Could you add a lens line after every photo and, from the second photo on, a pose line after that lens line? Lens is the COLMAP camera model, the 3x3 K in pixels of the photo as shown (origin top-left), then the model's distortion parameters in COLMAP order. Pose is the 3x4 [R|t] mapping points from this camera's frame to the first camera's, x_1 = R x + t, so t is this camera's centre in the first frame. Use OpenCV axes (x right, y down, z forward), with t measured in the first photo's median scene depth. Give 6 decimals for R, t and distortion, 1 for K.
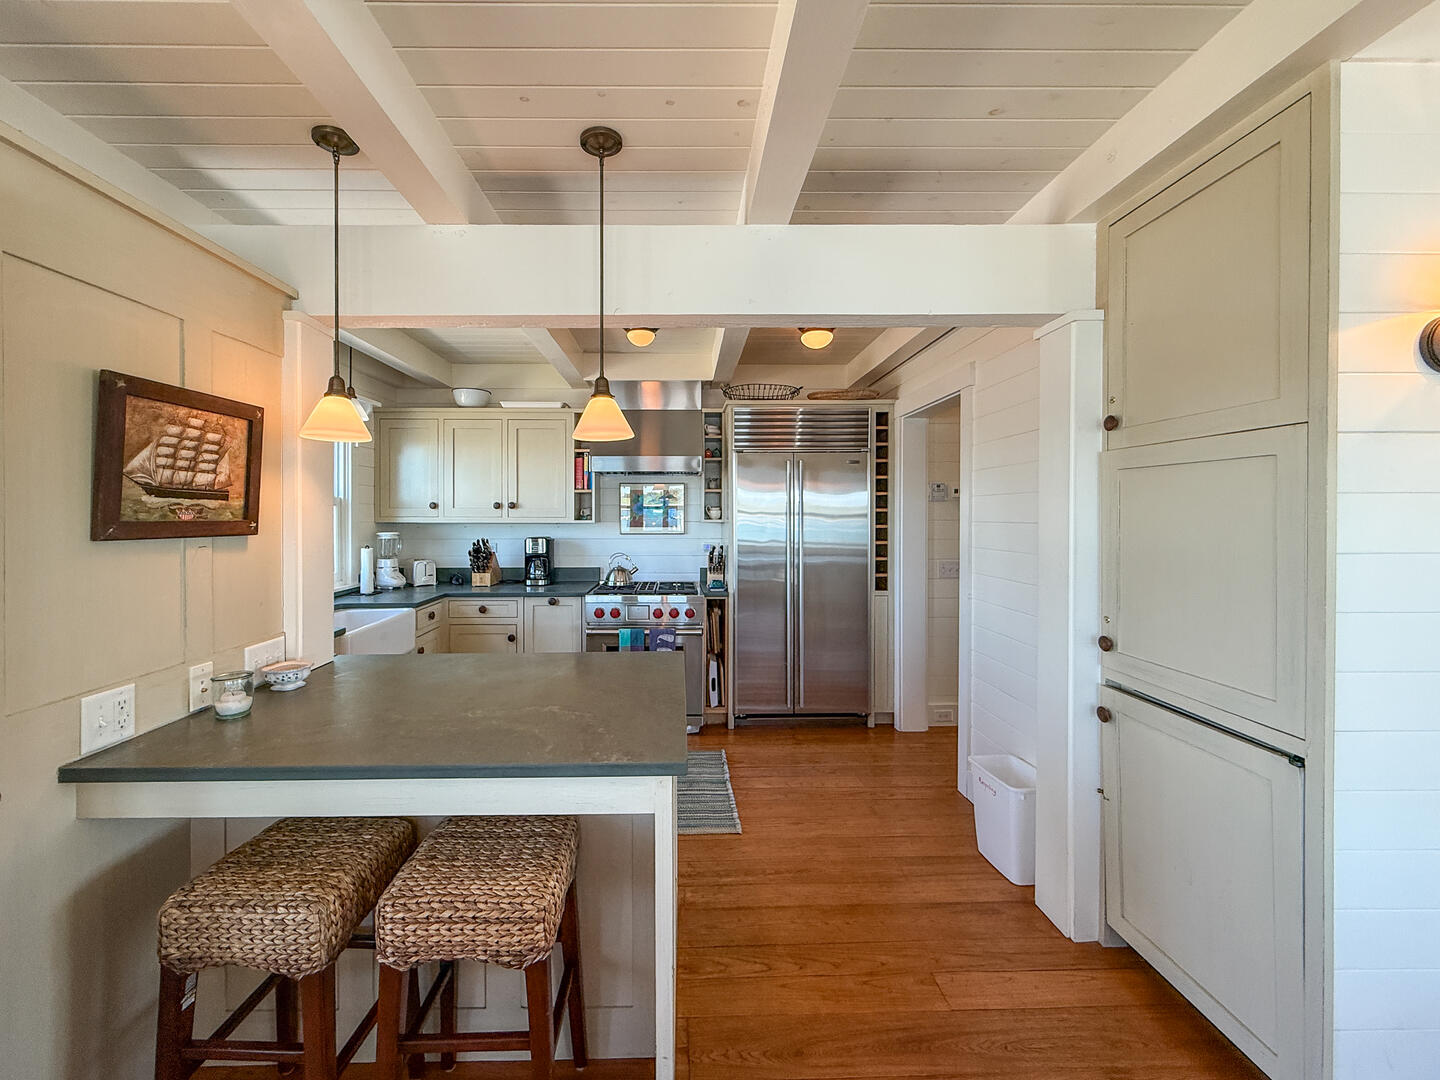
lens RADIAL K [[583.0, 0, 694.7], [0, 583.0, 514.3], [0, 0, 1]] dist [-0.000454, -0.000044]
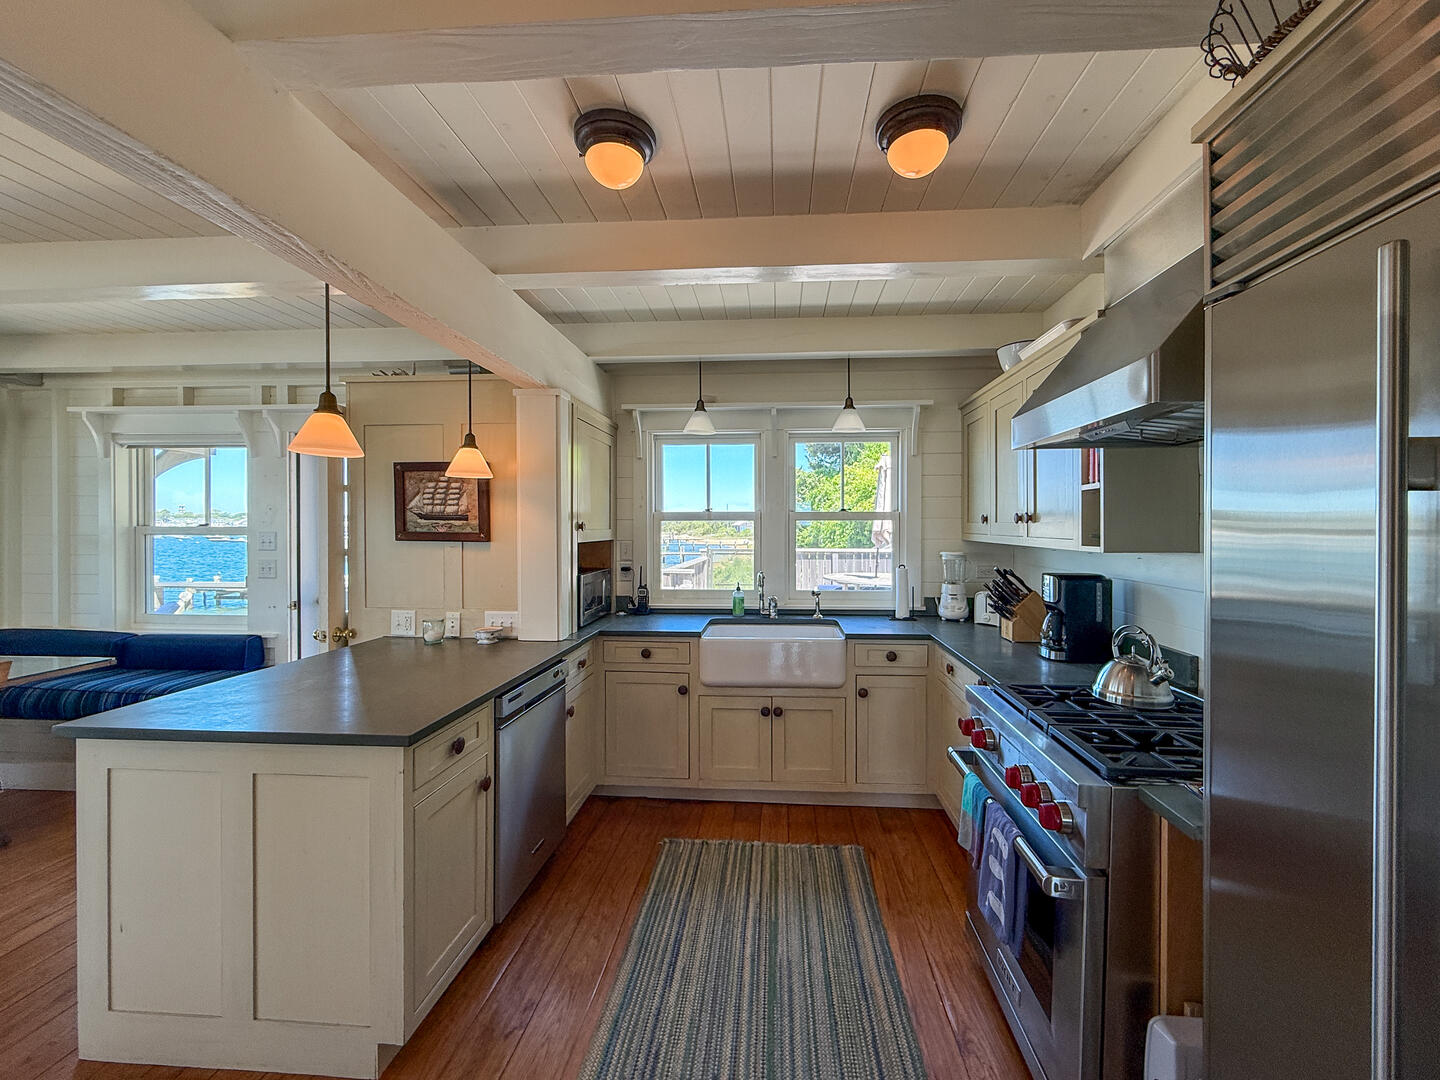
lens RADIAL K [[577.3, 0, 728.4], [0, 577.3, 535.5], [0, 0, 1]] dist [0.000097, -0.000375]
pose [[-0.085798, 0.015354, -0.996194, 0.889622], [-0.004862, 0.999863, 0.015830, -0.011990], [0.996301, 0.006202, -0.085711, 2.069785]]
